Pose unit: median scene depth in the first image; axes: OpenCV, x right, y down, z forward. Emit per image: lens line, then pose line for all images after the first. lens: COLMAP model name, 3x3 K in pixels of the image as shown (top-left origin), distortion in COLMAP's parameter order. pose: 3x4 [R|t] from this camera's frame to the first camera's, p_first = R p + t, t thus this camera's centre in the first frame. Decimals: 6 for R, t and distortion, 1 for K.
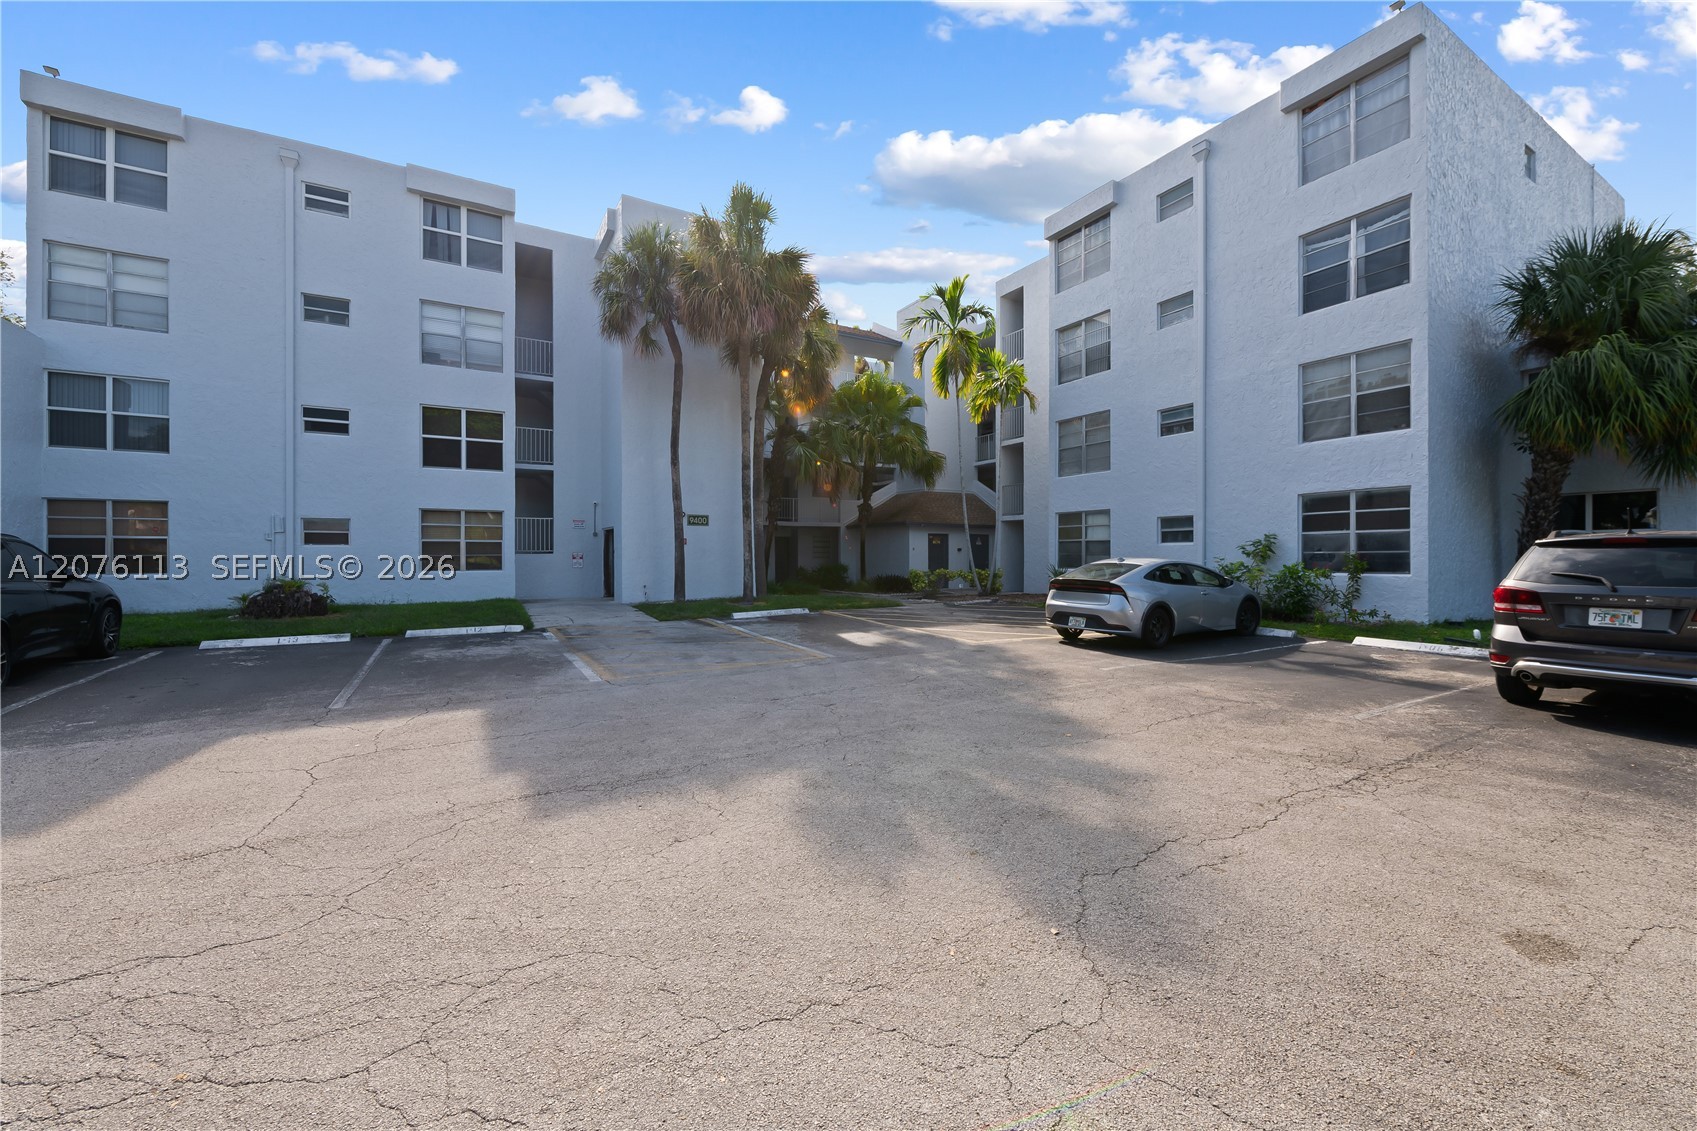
lens RADIAL K [[678.2, 0, 852.3], [0, 678.2, 556.4], [0, 0, 1]] dist [-0.006586, -0.000150]
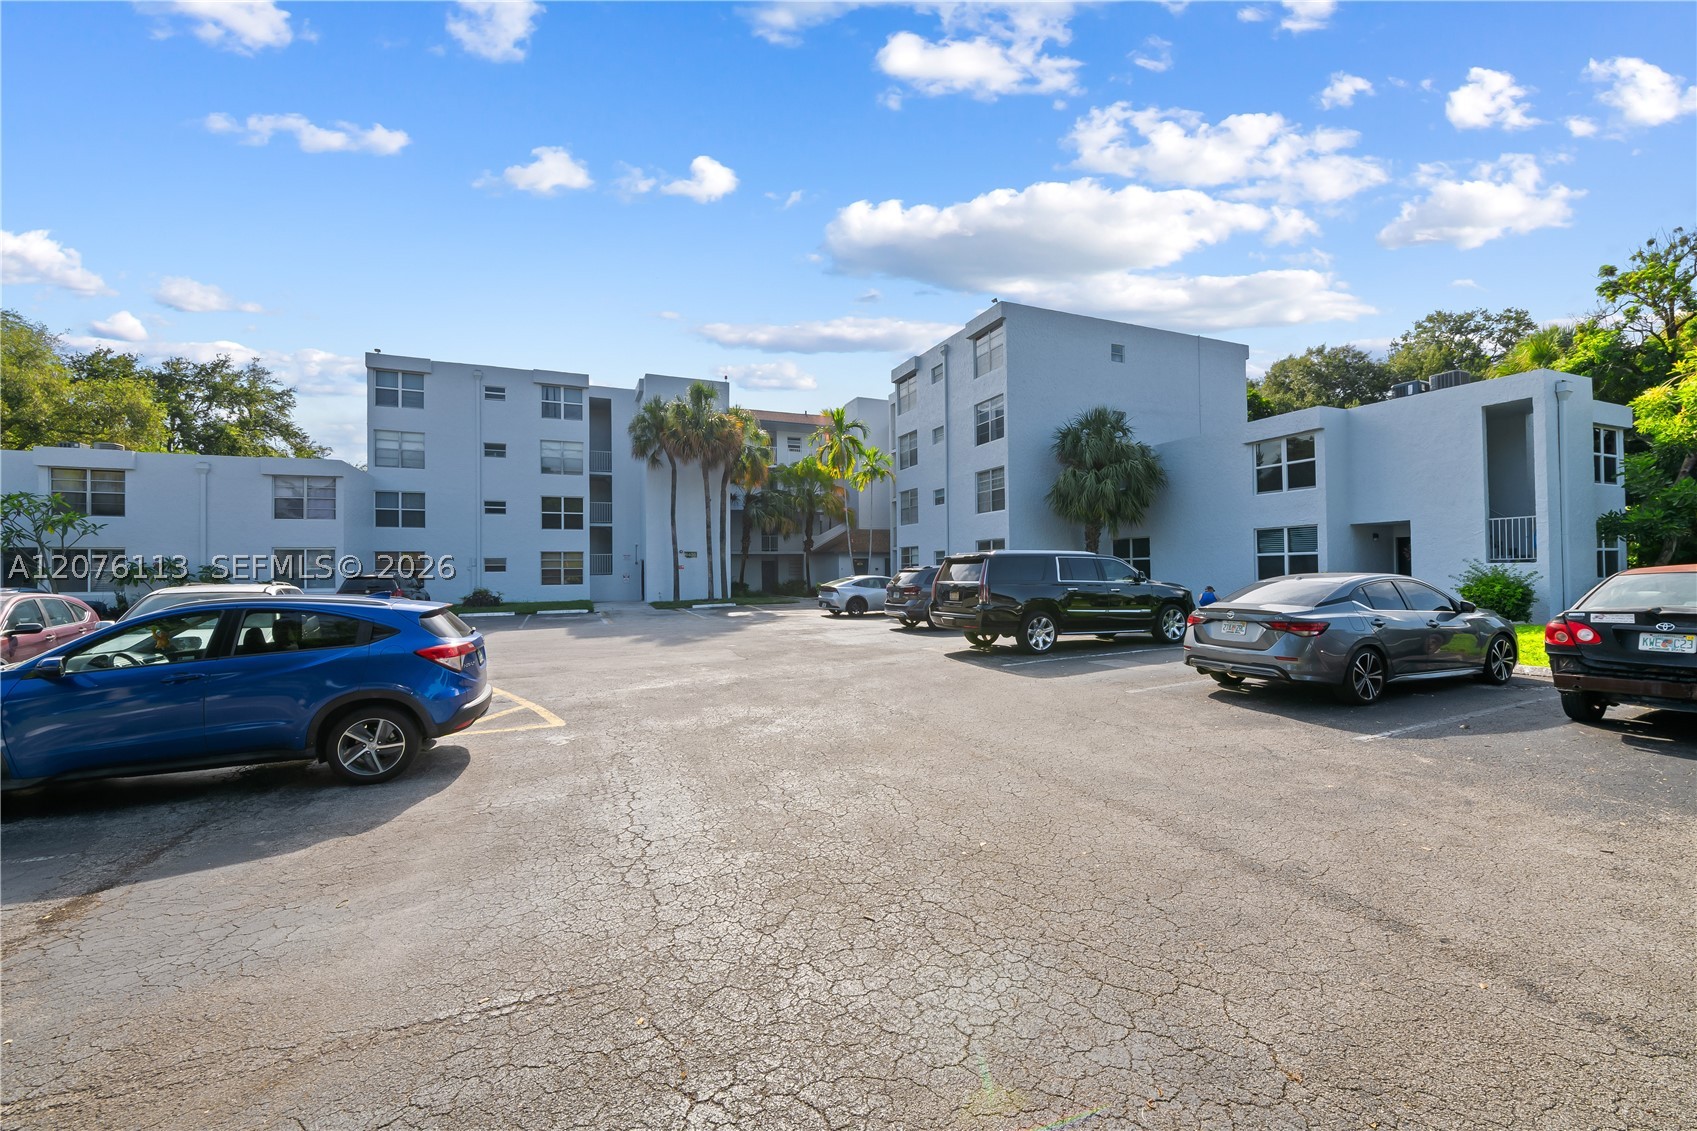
lens RADIAL K [[678.2, 0, 852.3], [0, 678.2, 556.4], [0, 0, 1]] dist [-0.006586, -0.000150]
pose [[0.992533, -0.013232, -0.121259, 0.456582], [0.010941, 0.999749, -0.019535, -0.012034], [0.121487, 0.018062, 0.992429, -0.776658]]
